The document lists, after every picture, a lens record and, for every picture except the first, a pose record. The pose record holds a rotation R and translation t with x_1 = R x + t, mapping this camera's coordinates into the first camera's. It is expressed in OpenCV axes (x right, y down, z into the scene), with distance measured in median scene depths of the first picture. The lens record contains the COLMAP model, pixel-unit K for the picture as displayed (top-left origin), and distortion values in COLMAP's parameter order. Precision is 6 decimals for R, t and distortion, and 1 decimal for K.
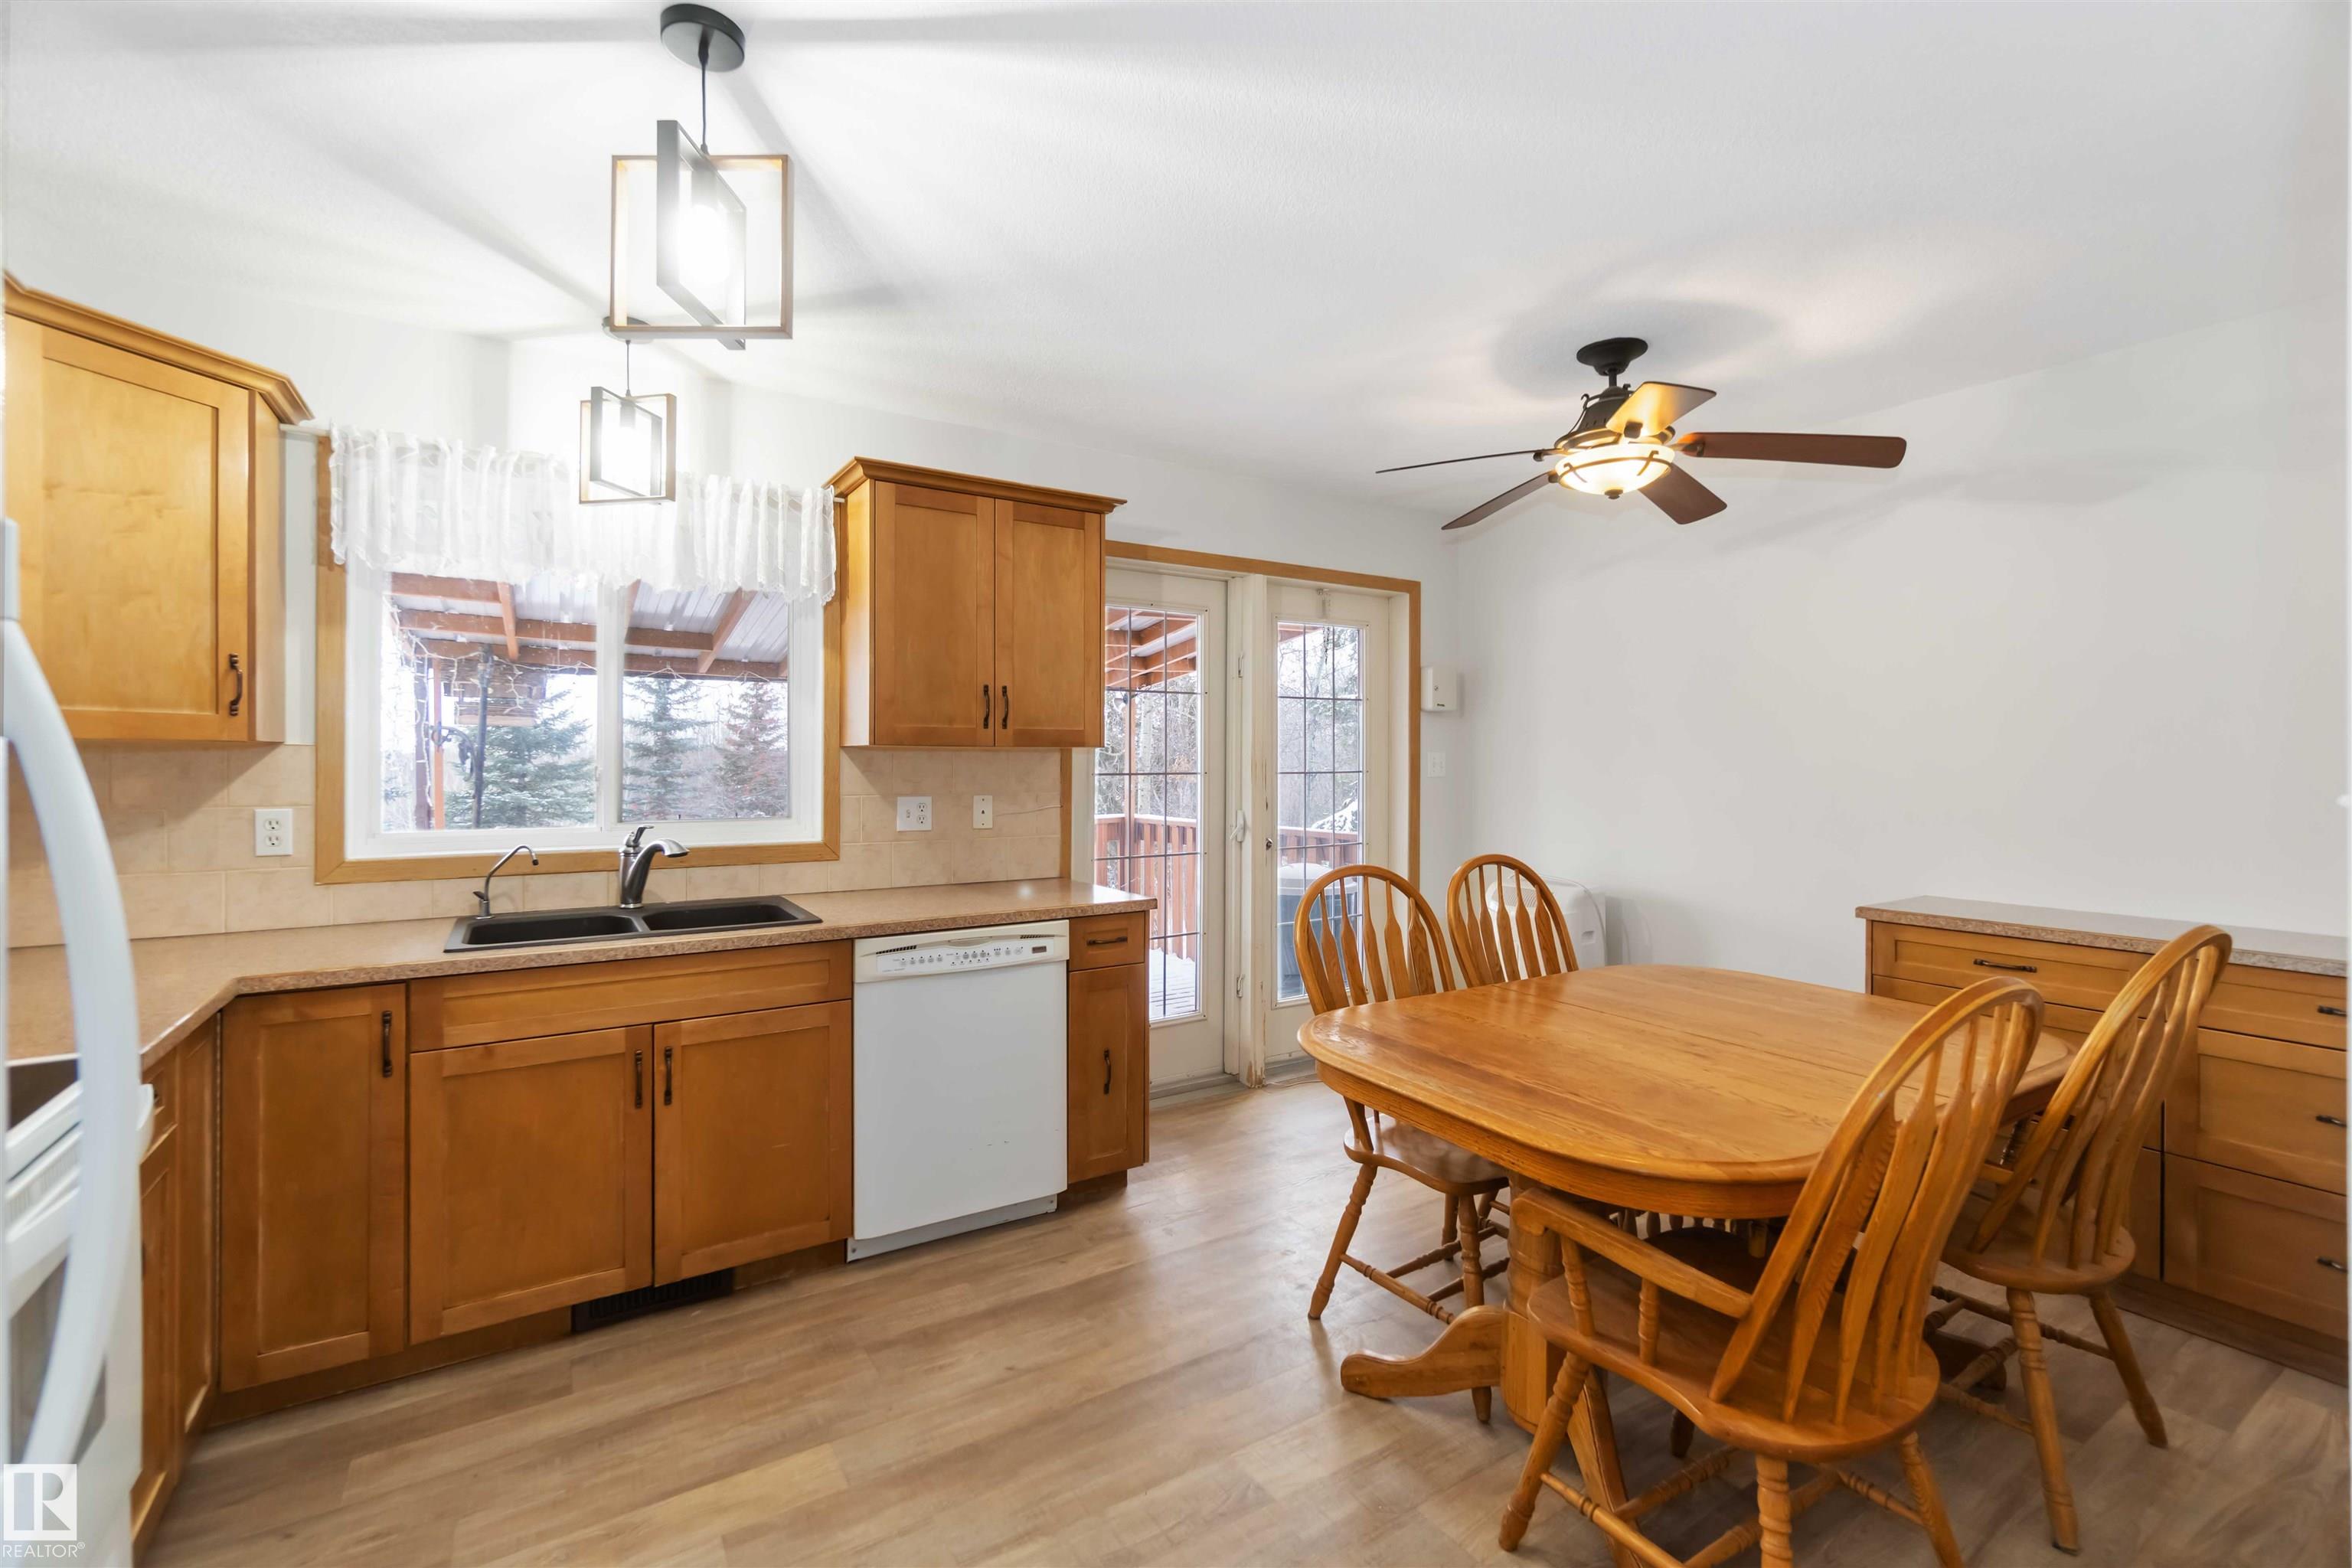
lens RADIAL K [[1010.8, 0, 1178.2], [0, 1010.8, 757.8], [0, 0, 1]] dist [-0.006391, 0.000146]
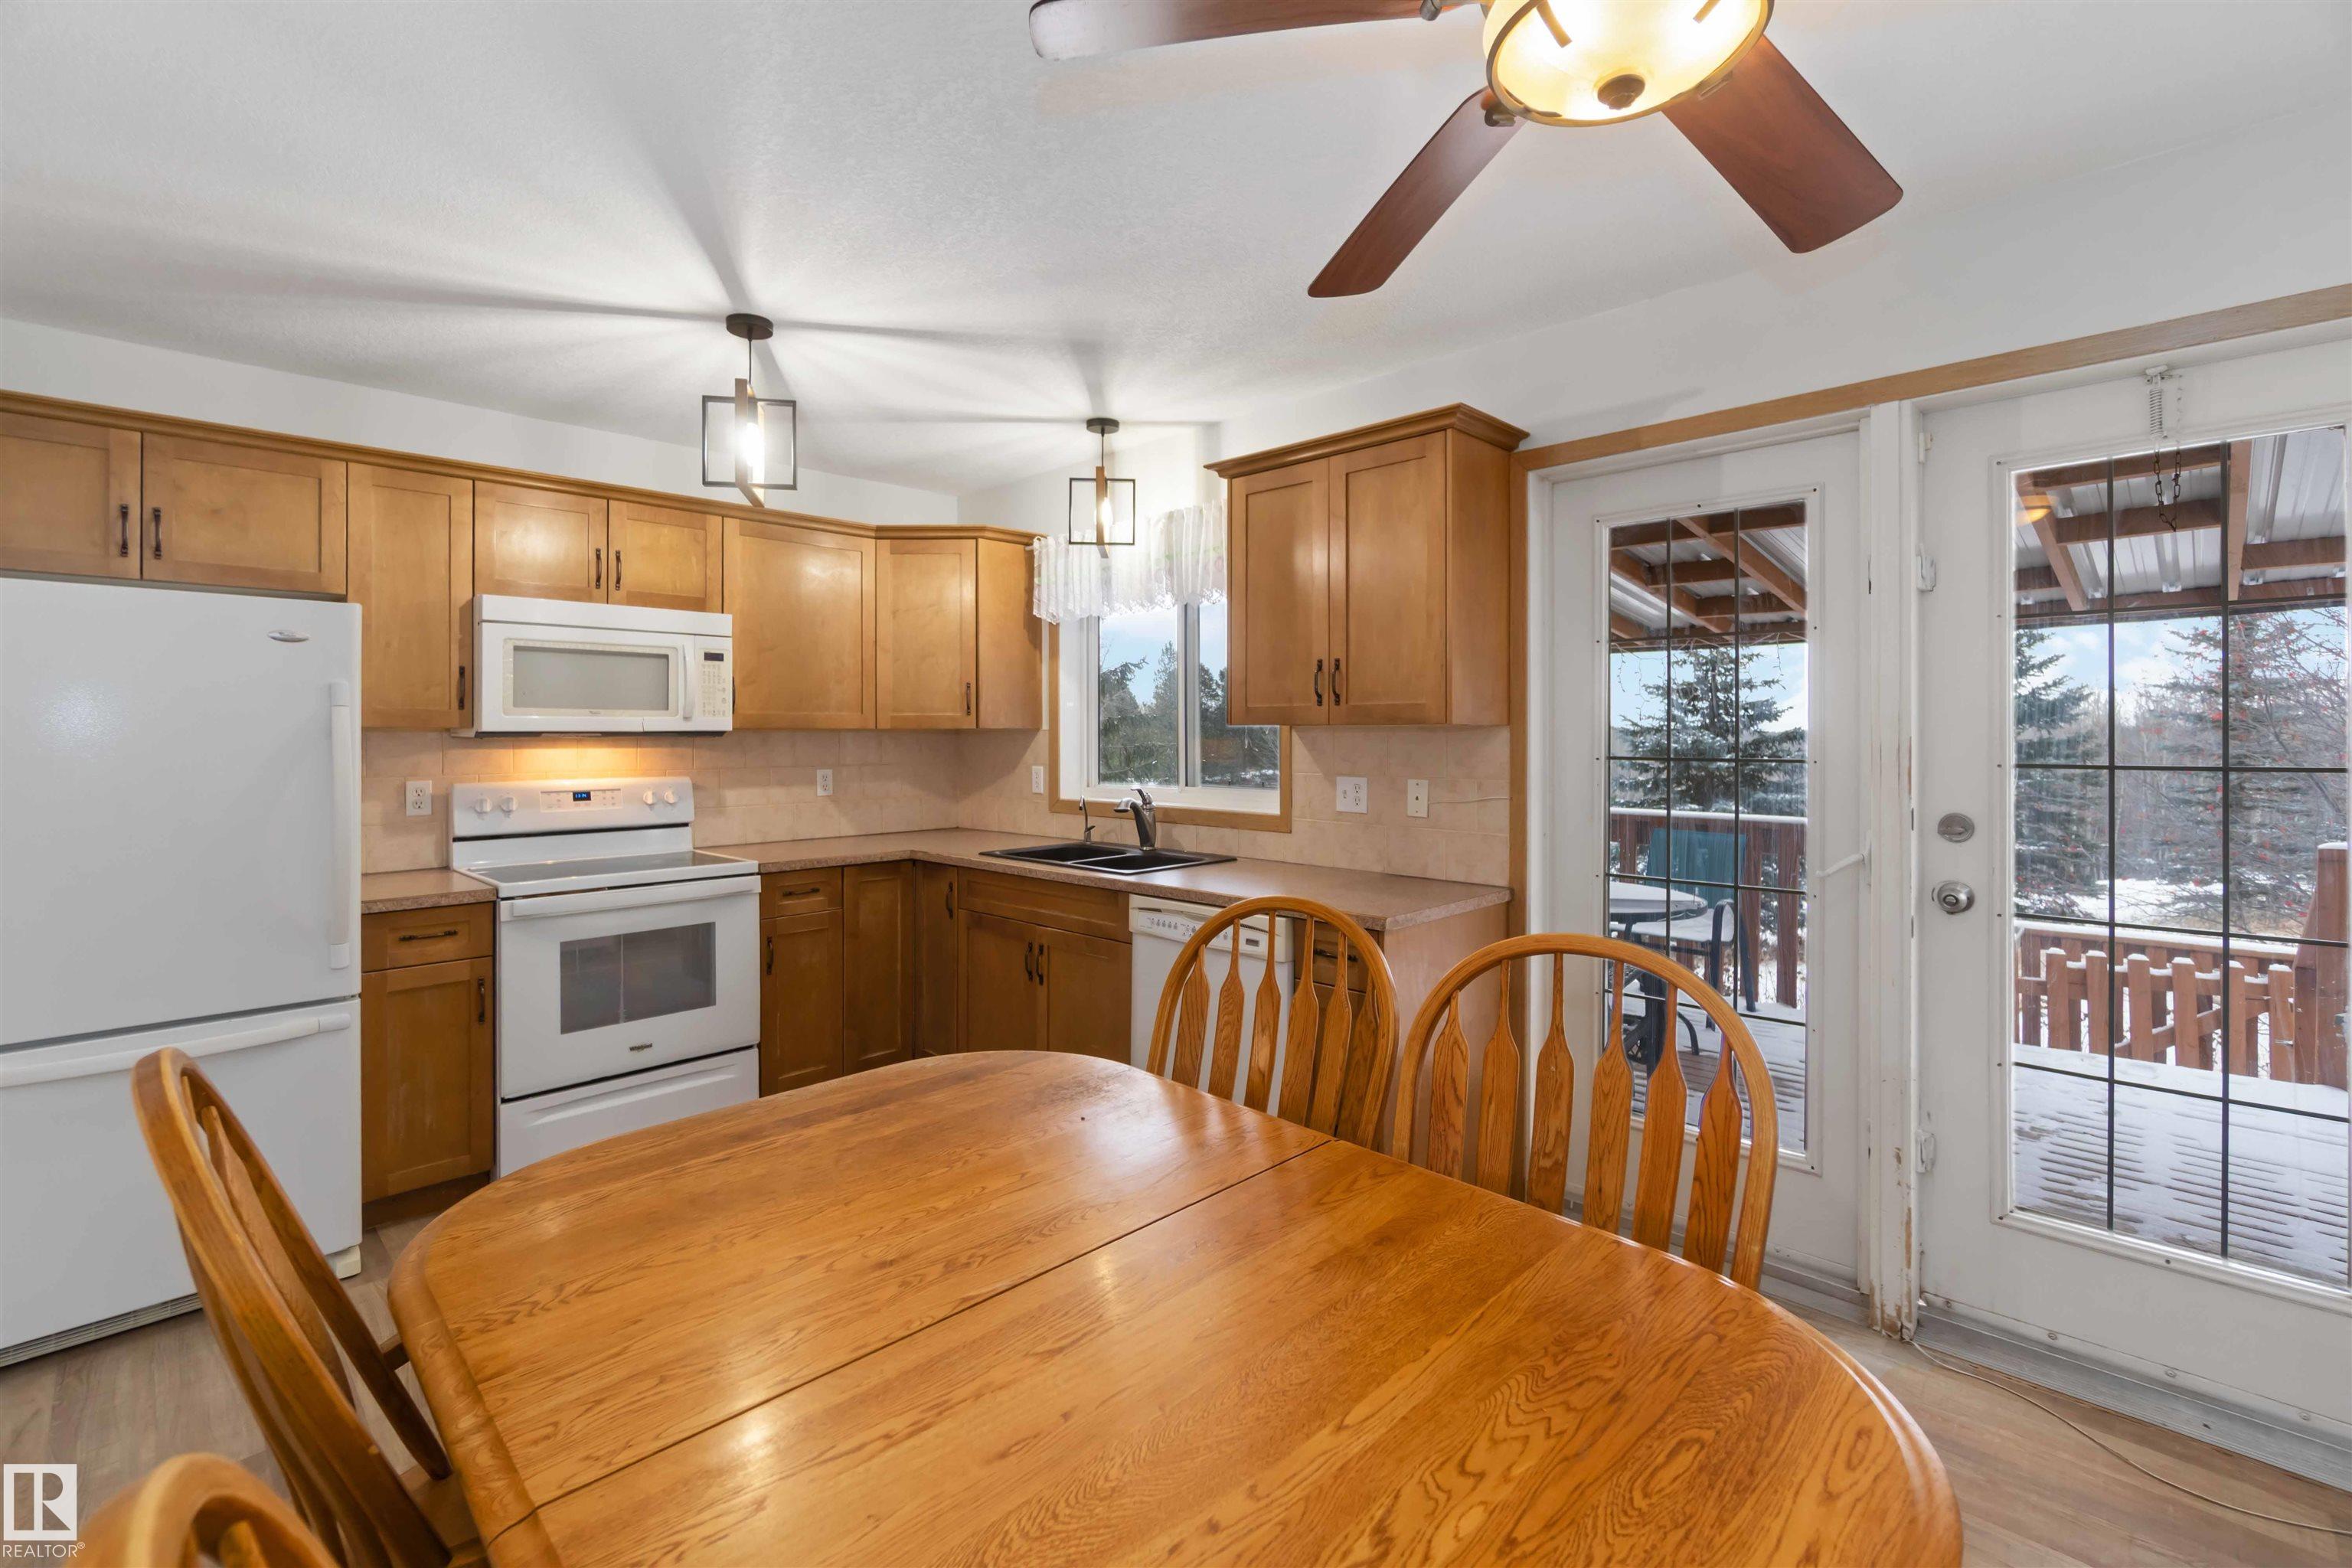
lens RADIAL K [[1031.1, 0, 1166.4], [0, 1031.1, 733.7], [0, 0, 1]] dist [-0.003520, -0.000339]
pose [[0.222499, -0.002519, -0.974930, 0.890861], [0.003350, 0.999993, -0.001819, -0.002283], [0.974927, -0.002861, 0.222506, 0.814773]]
